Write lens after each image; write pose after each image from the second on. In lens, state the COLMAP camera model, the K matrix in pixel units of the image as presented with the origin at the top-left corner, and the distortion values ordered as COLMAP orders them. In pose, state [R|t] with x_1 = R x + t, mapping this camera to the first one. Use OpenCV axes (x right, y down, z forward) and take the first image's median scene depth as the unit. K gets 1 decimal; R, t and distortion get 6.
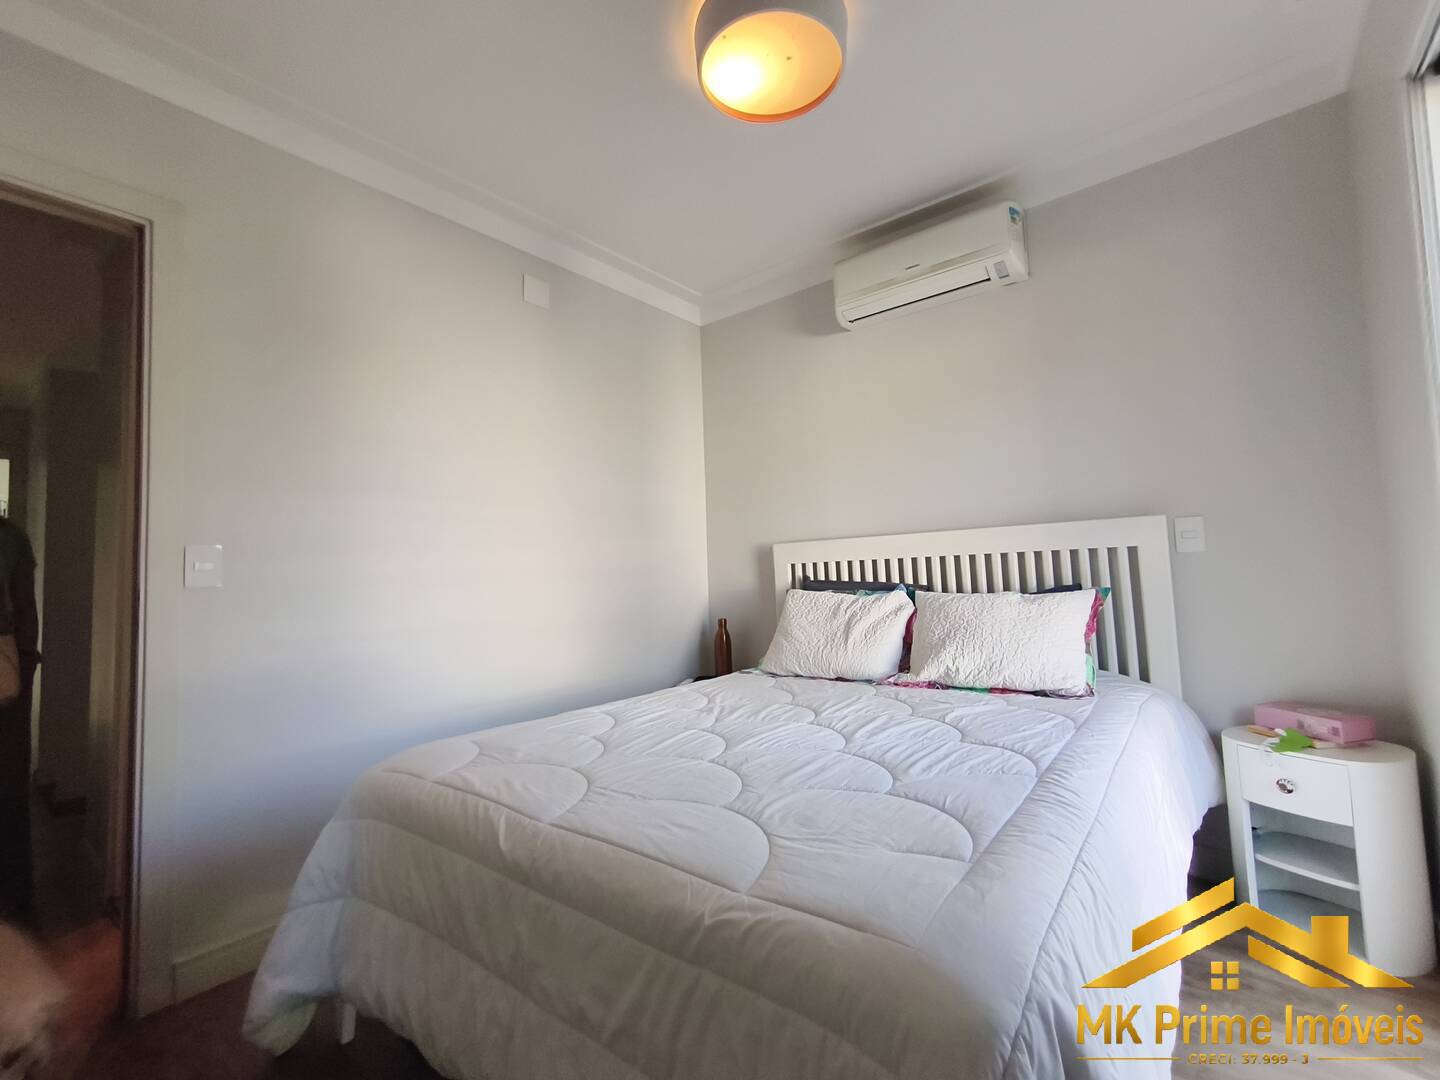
lens RADIAL K [[637.8, 0, 731.6], [0, 637.8, 536.2], [0, 0, 1]] dist [0.000302, 0.000845]
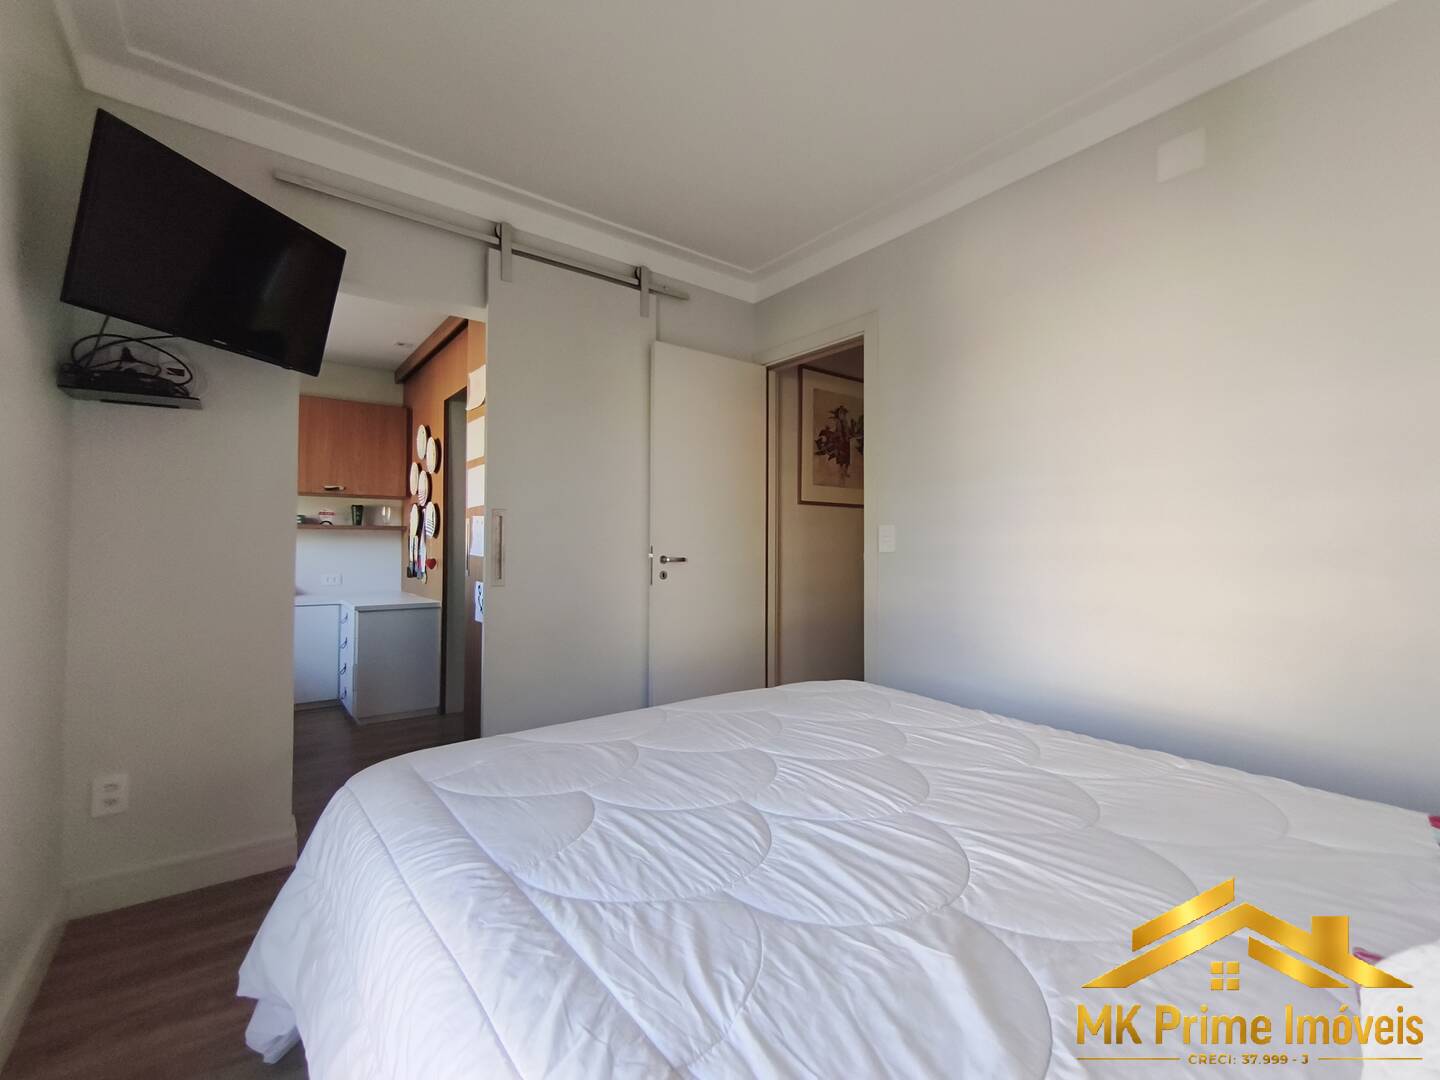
lens RADIAL K [[637.8, 0, 731.6], [0, 637.8, 536.2], [0, 0, 1]] dist [0.000302, 0.000845]
pose [[-0.241204, 0.025601, -0.970137, 0.998232], [0.059945, 0.998136, 0.011436, 0.001262], [0.968621, -0.055396, -0.242289, 1.293892]]
